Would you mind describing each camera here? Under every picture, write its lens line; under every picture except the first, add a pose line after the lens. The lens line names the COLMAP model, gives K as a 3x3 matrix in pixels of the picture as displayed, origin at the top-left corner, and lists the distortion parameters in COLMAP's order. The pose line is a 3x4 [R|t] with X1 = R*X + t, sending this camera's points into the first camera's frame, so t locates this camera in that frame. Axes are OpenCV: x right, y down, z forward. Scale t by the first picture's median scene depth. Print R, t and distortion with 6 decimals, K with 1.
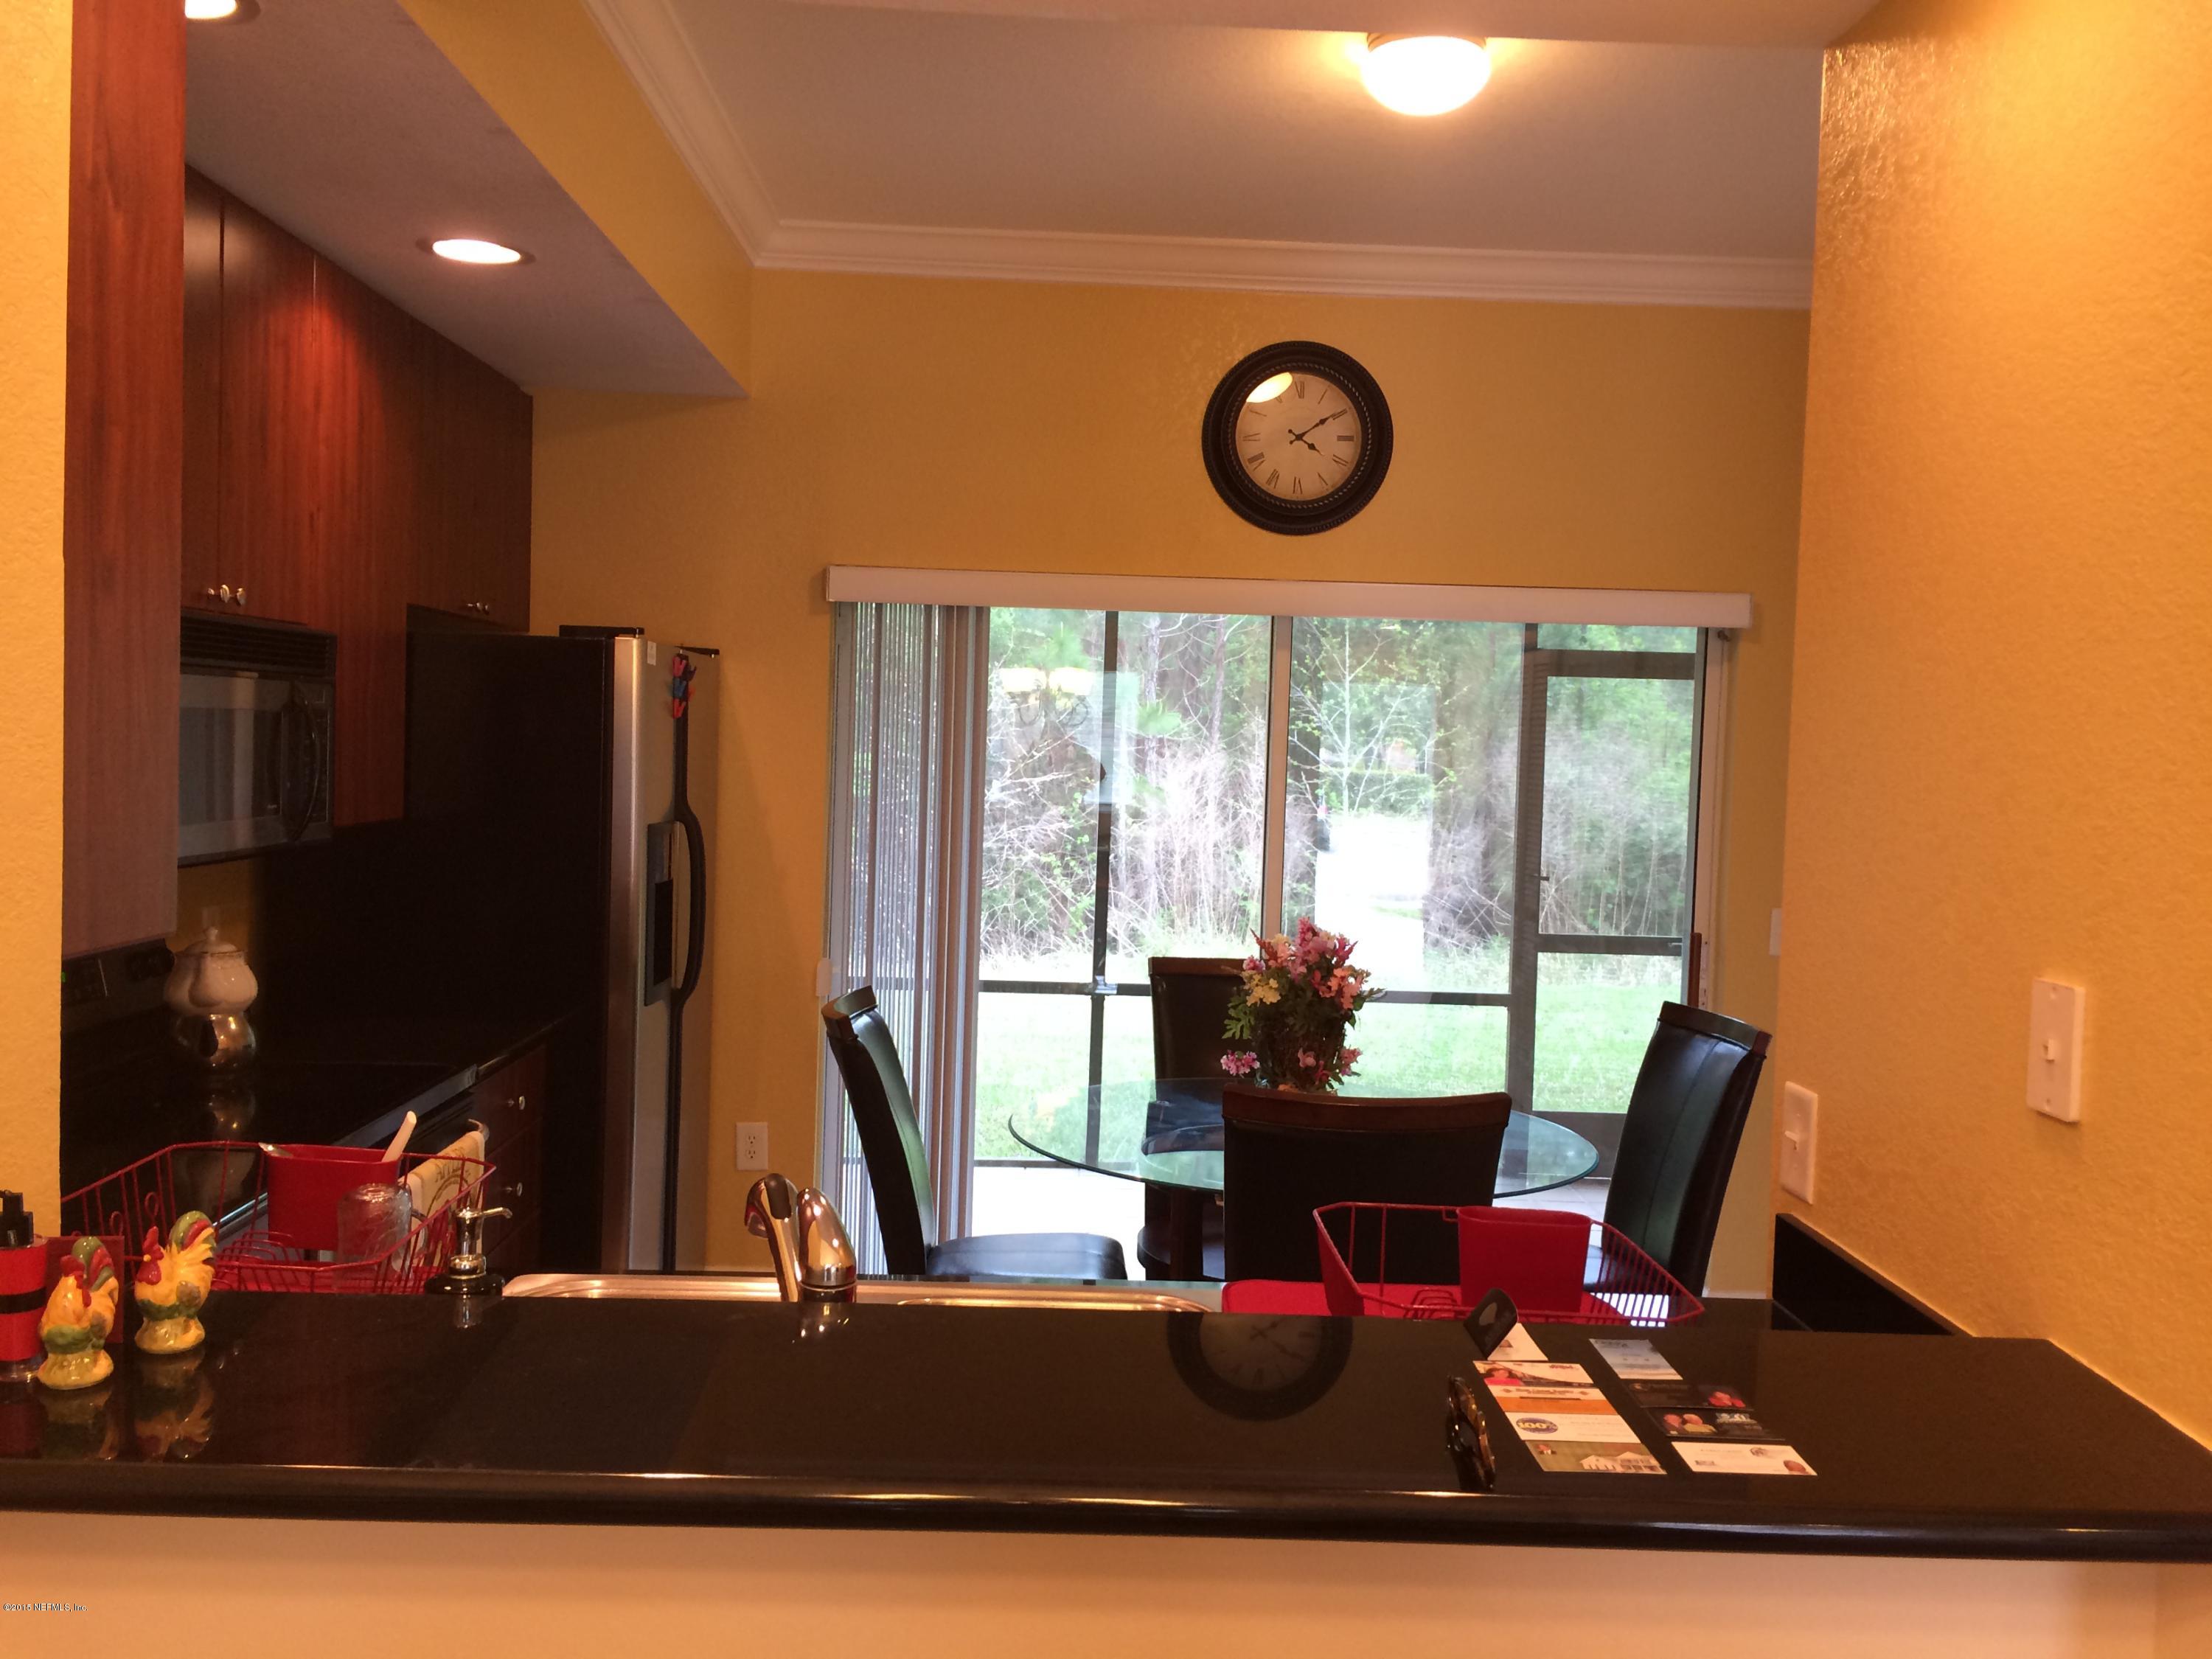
lens RADIAL K [[1887.5, 0, 1111.4], [0, 1887.5, 820.8], [0, 0, 1]] dist [0.090896, -0.122083]
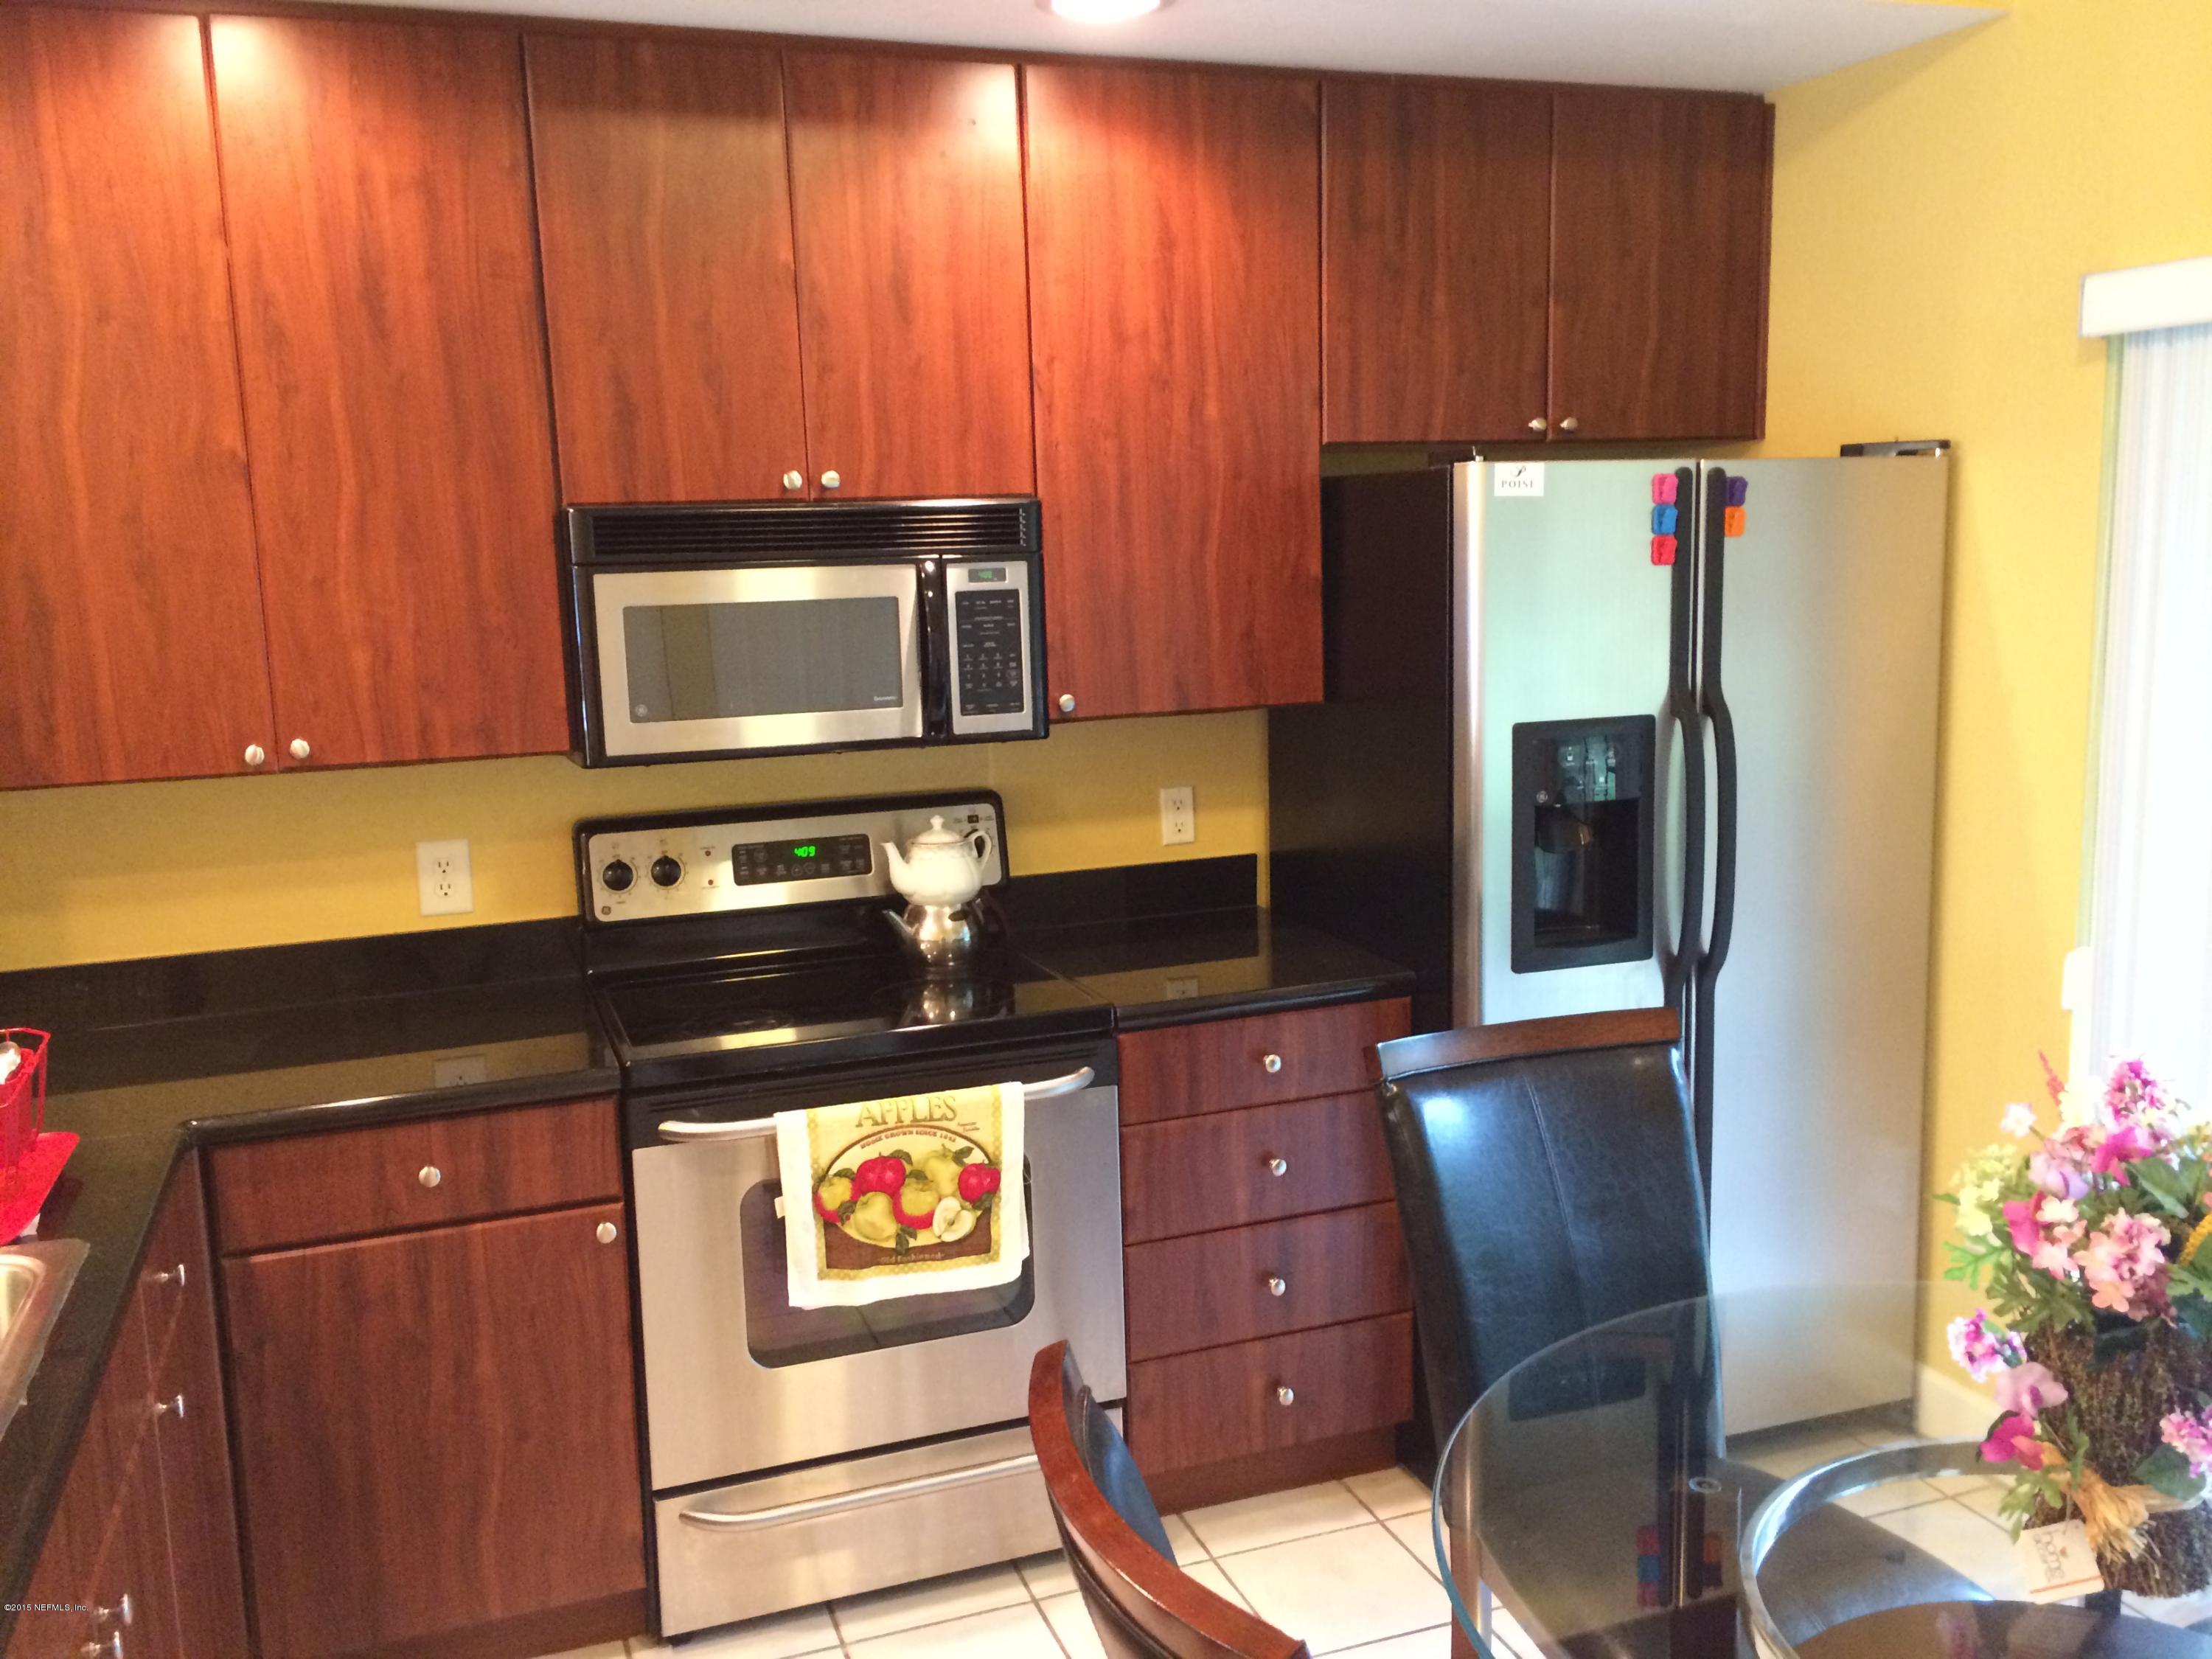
lens RADIAL K [[1878.3, 0, 1111.4], [0, 1878.3, 819.2], [0, 0, 1]] dist [0.082042, -0.103935]
pose [[0.309813, 0.101539, -0.945360, 0.319400], [-0.002143, 0.994353, 0.106098, -0.030486], [0.950795, -0.030845, 0.308281, 0.529086]]
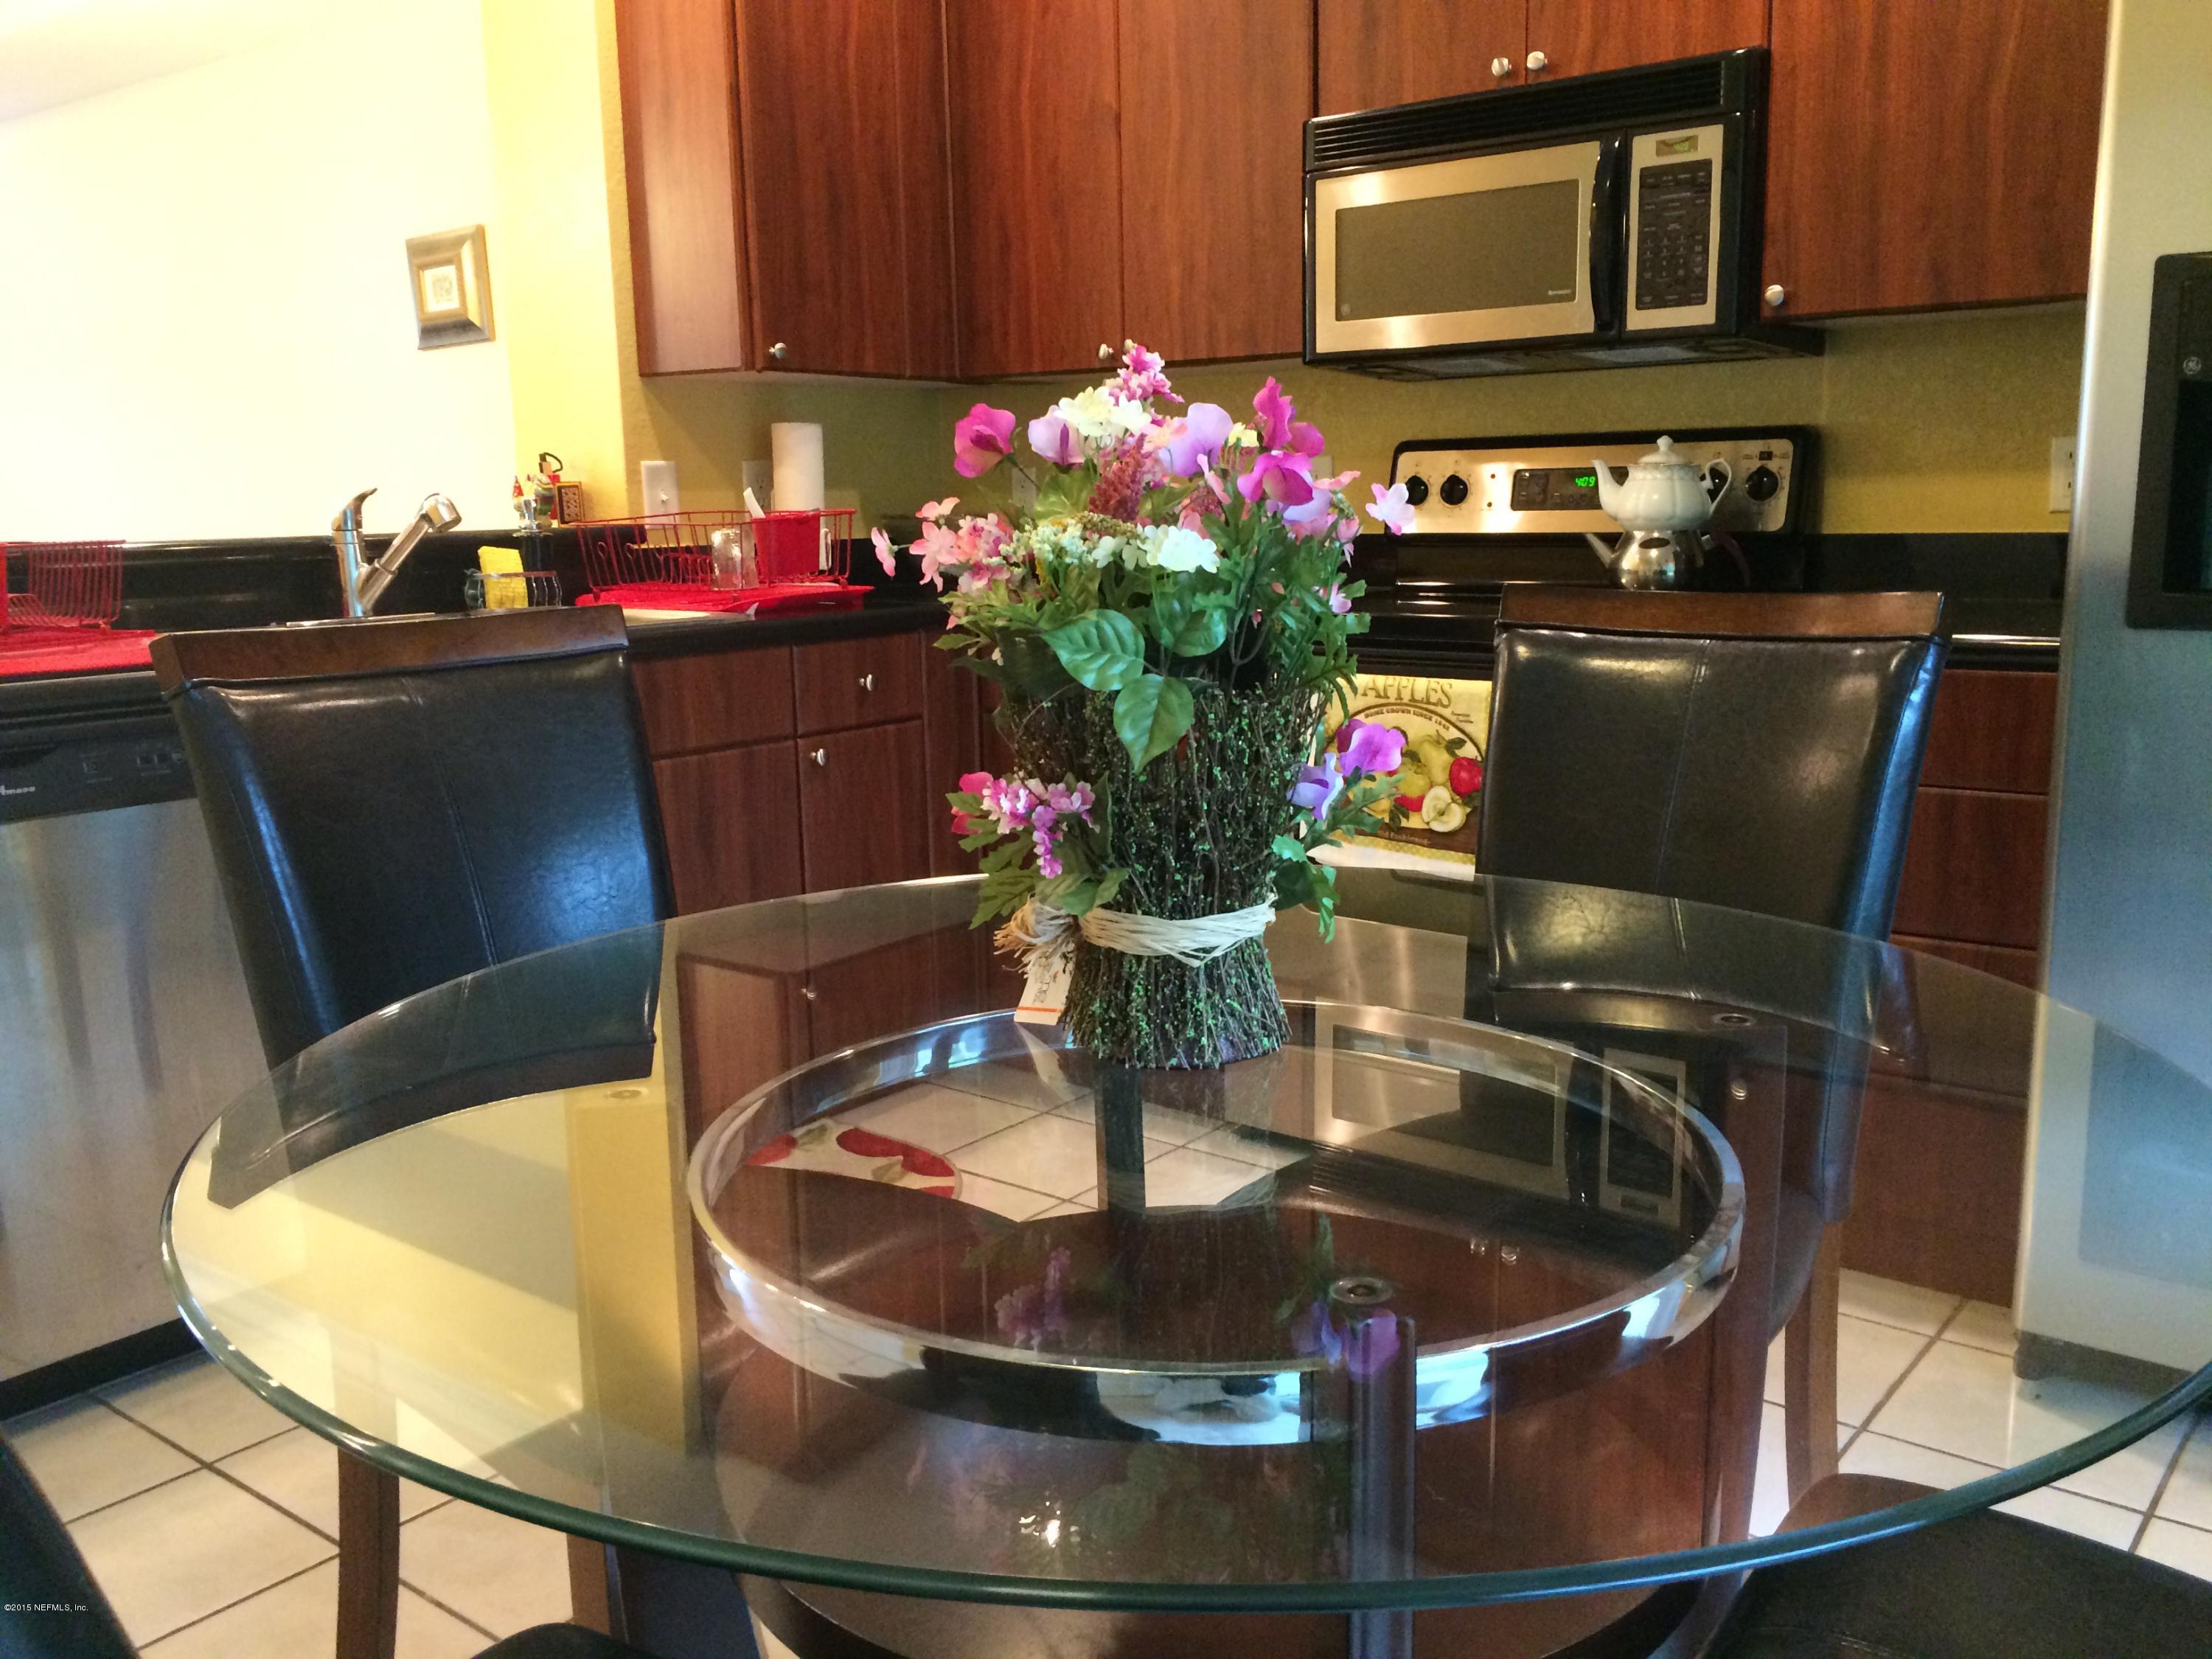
lens RADIAL K [[1887.5, 0, 1111.4], [0, 1887.5, 820.8], [0, 0, 1]] dist [0.090896, -0.122083]
pose [[-0.646350, 0.114445, -0.754409, 0.270679], [-0.034871, 0.983225, 0.179033, 0.055588], [0.762244, 0.142025, -0.631517, 0.938962]]
